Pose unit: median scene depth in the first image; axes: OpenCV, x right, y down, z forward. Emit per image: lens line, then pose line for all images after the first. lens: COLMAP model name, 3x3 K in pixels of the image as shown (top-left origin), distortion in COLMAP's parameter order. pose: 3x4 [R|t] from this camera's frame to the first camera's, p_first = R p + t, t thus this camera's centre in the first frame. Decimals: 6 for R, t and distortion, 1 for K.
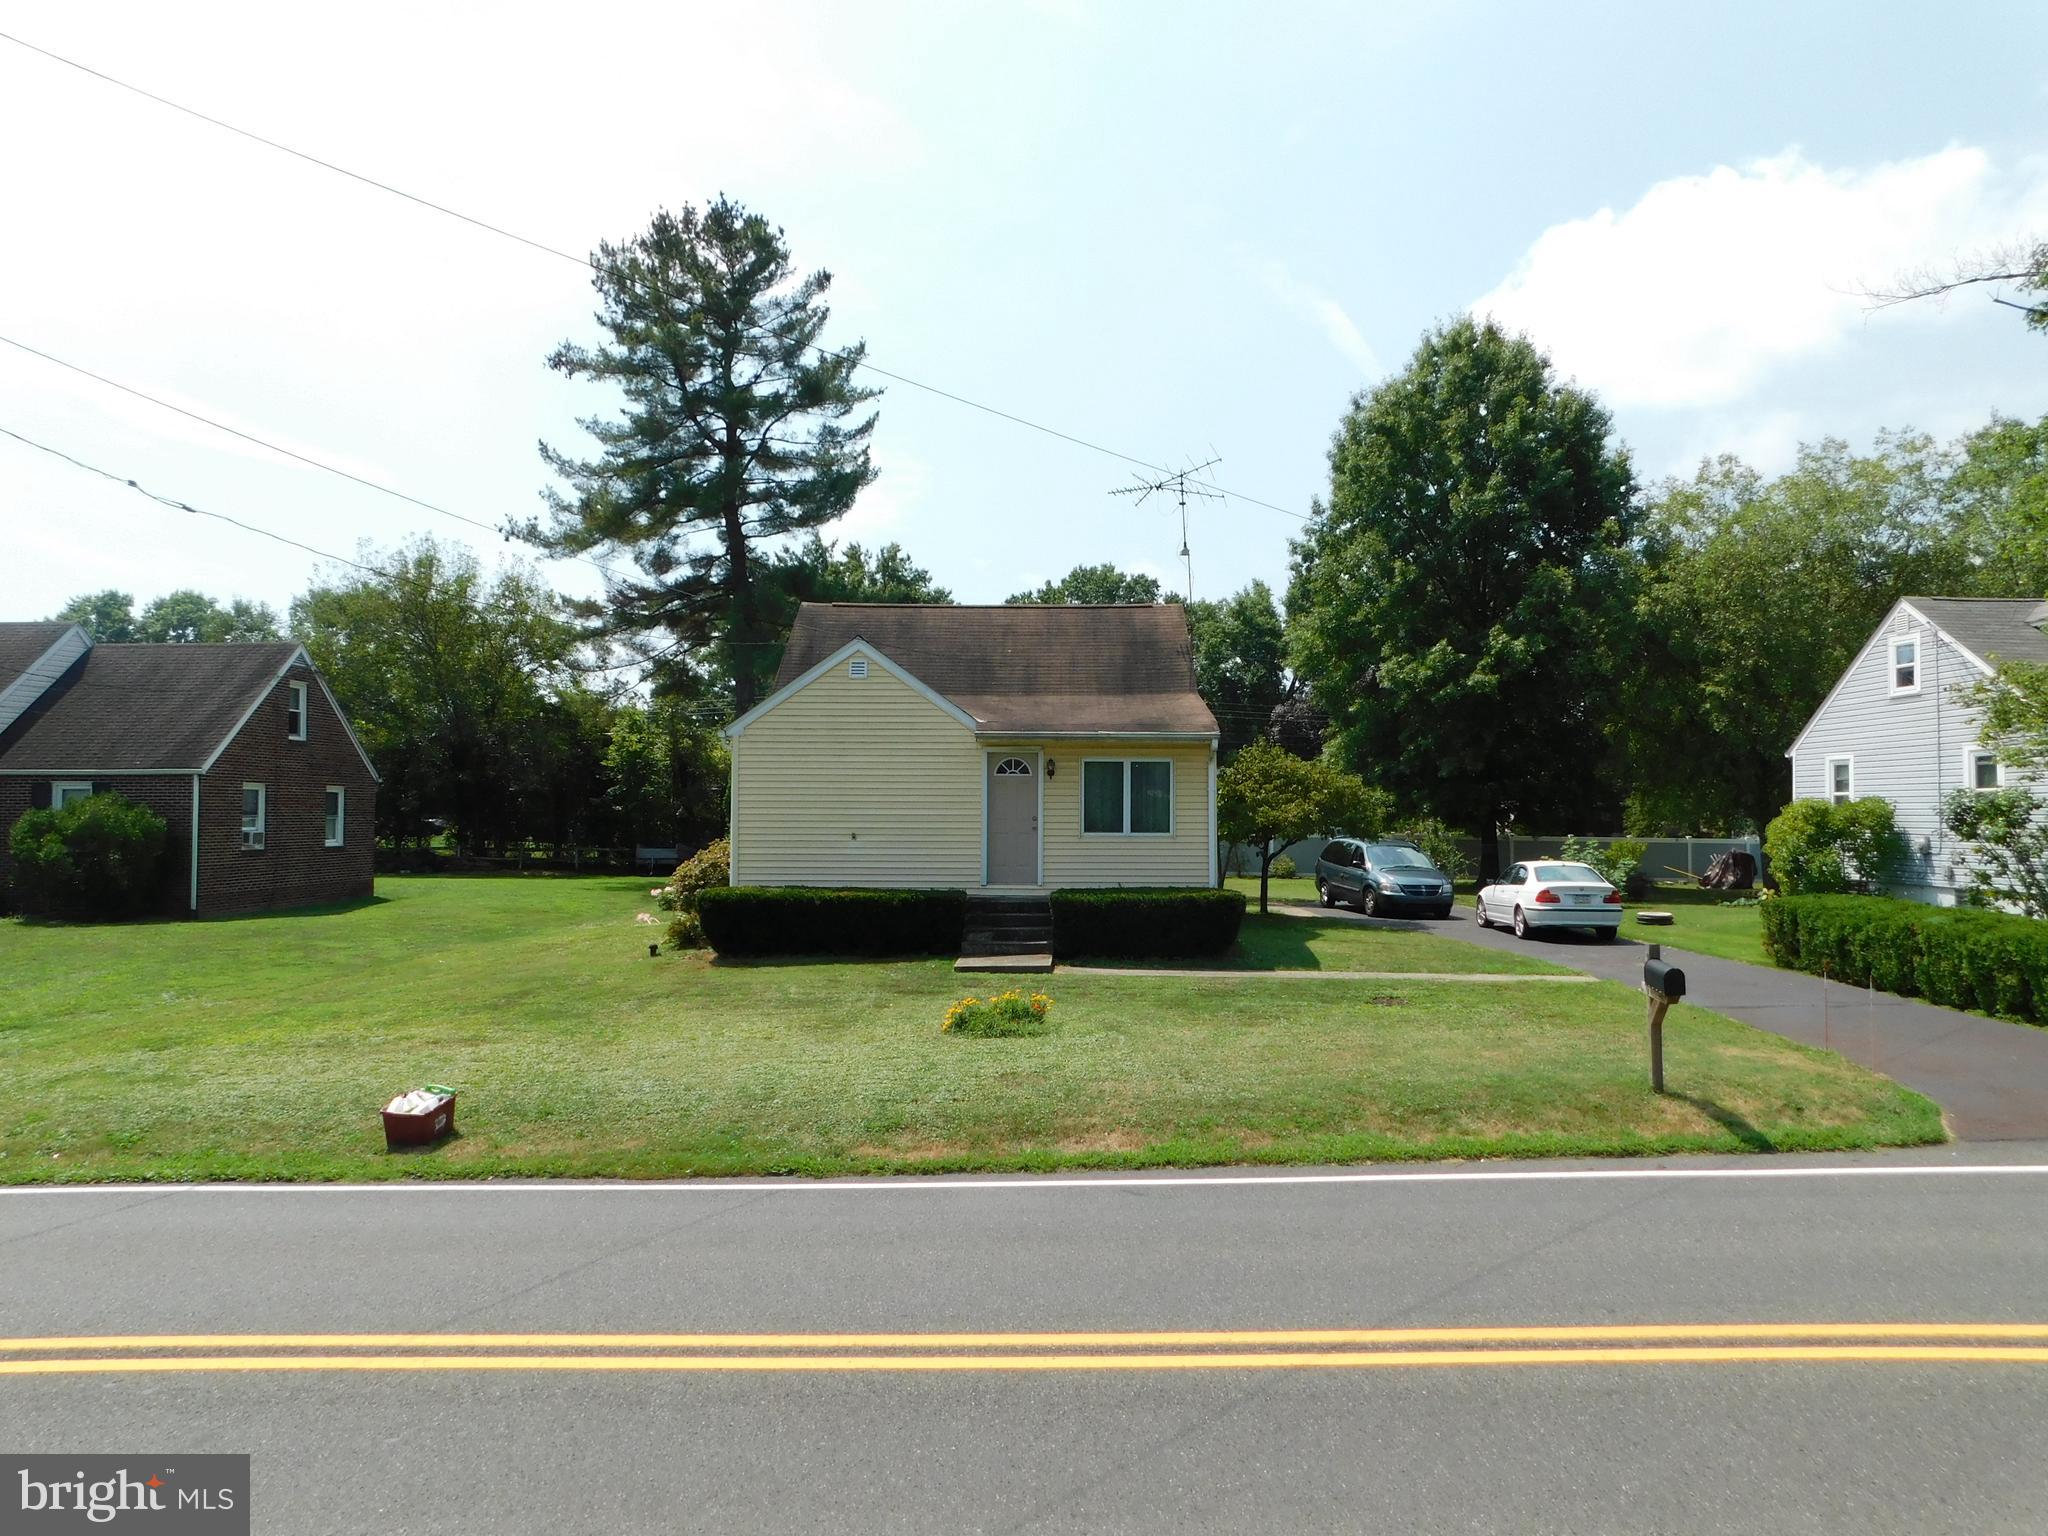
lens RADIAL K [[1356.1, 0, 1034.5], [0, 1356.1, 776.5], [0, 0, 1]] dist [-0.065017, 0.046290]
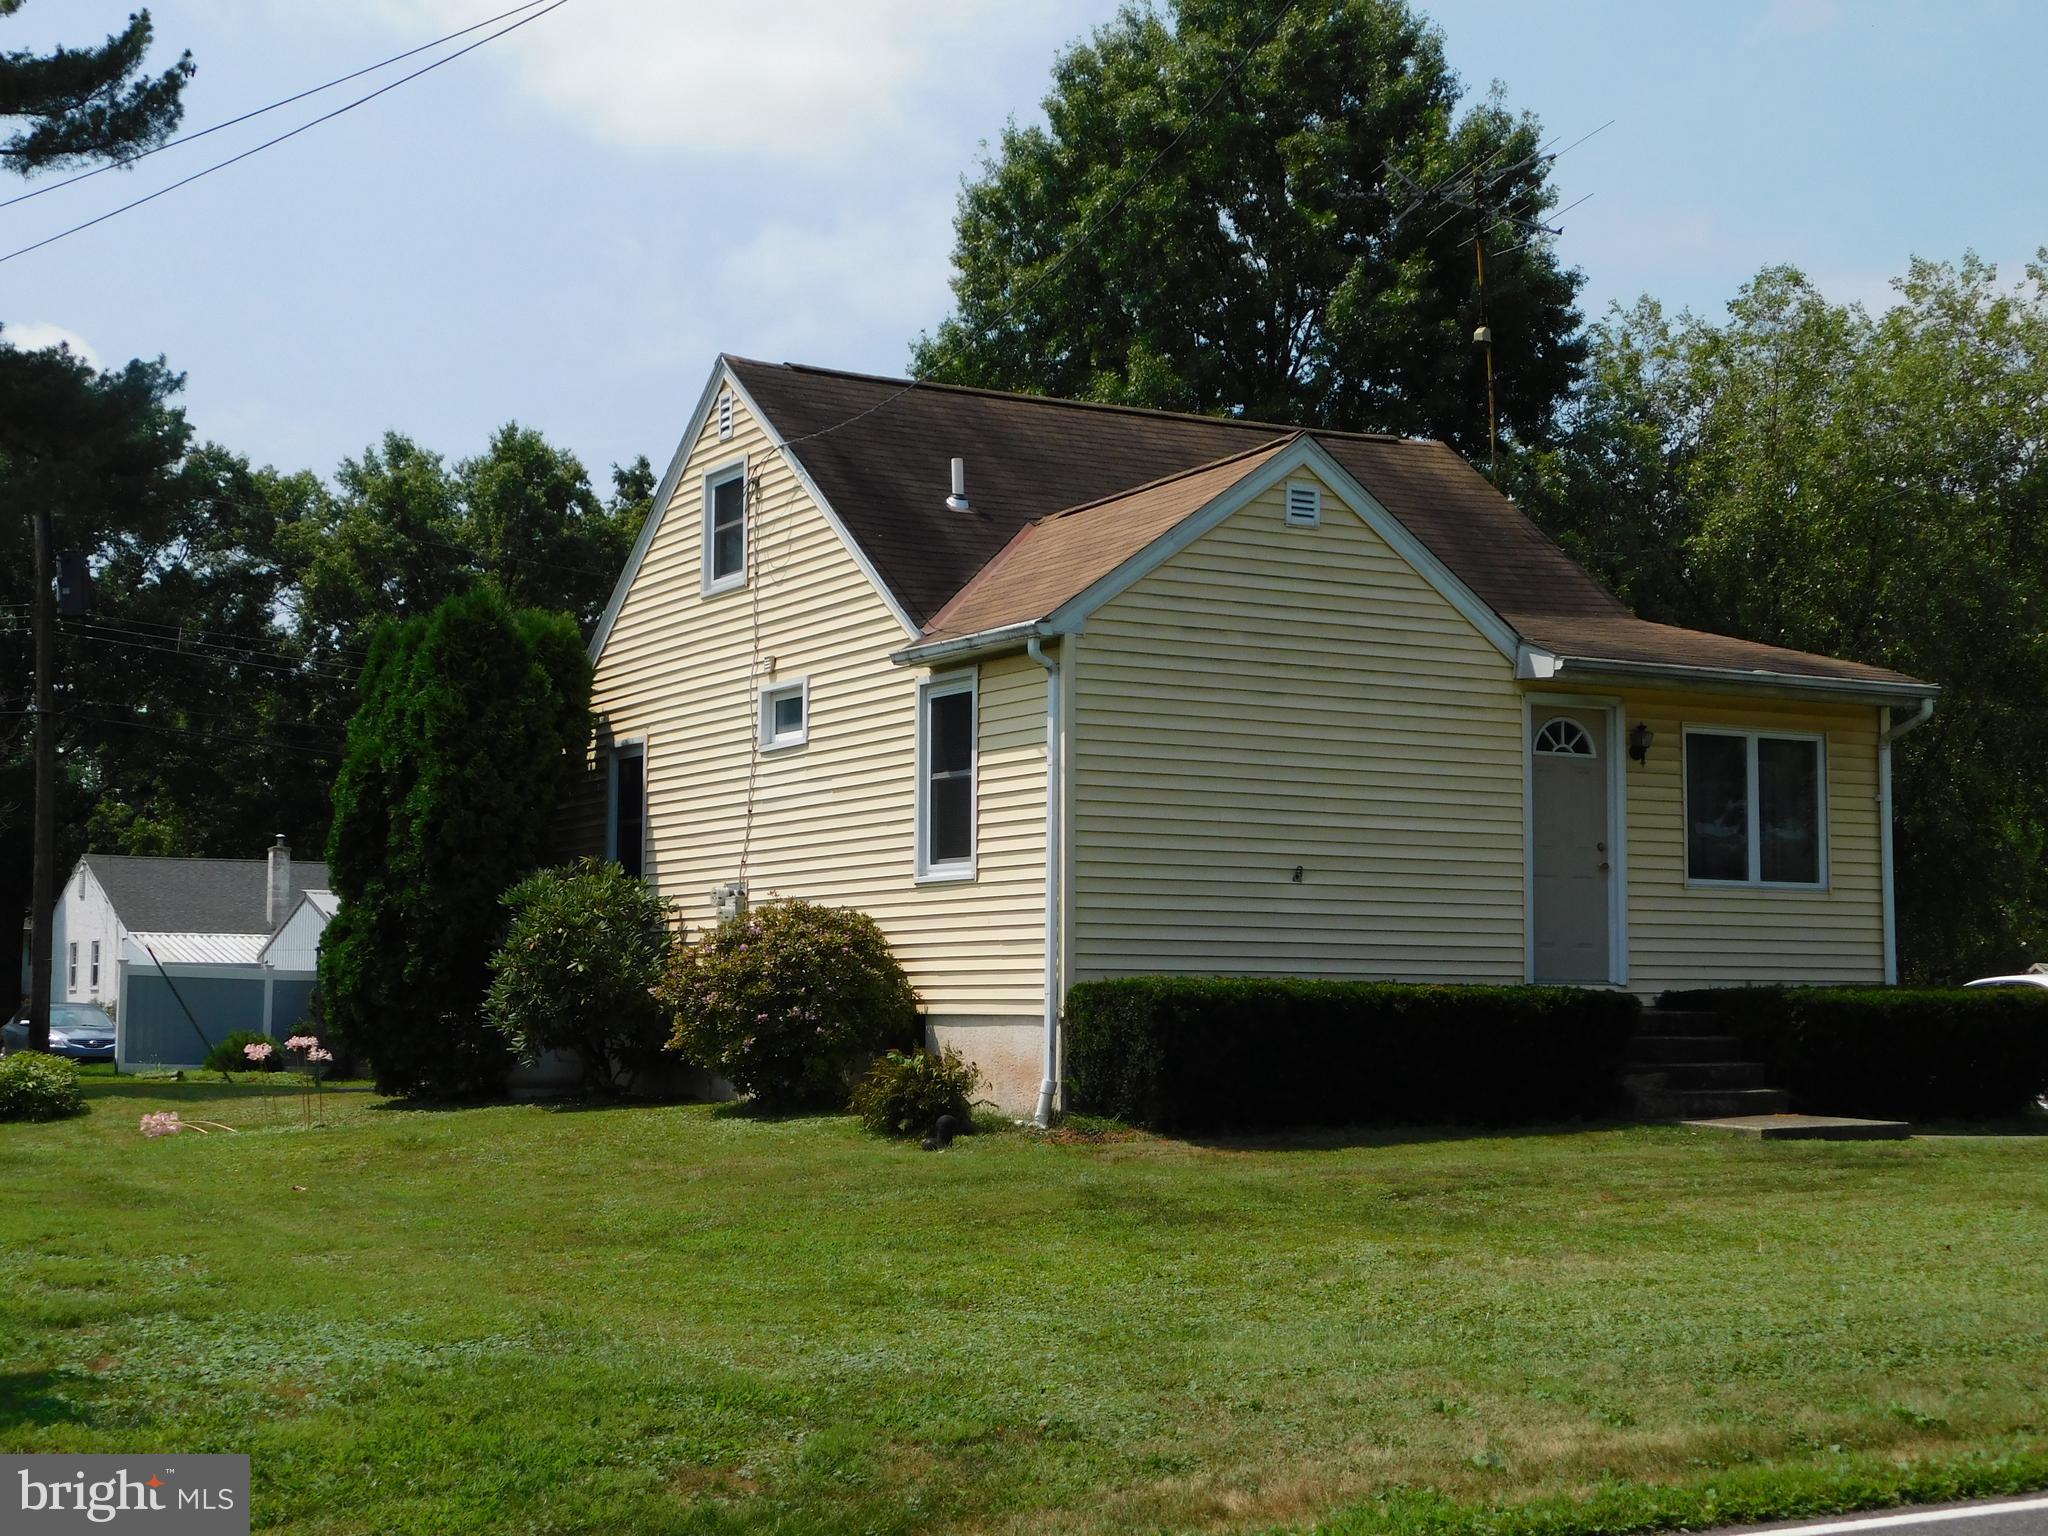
lens RADIAL K [[3121.2, 0, 1023.3], [0, 3121.2, 772.7], [0, 0, 1]] dist [0.120745, 0.000000]
pose [[0.869616, 0.041109, 0.492015, -0.634682], [-0.016232, 0.998369, -0.054727, 0.060137], [-0.493462, 0.039606, 0.868865, 0.116300]]
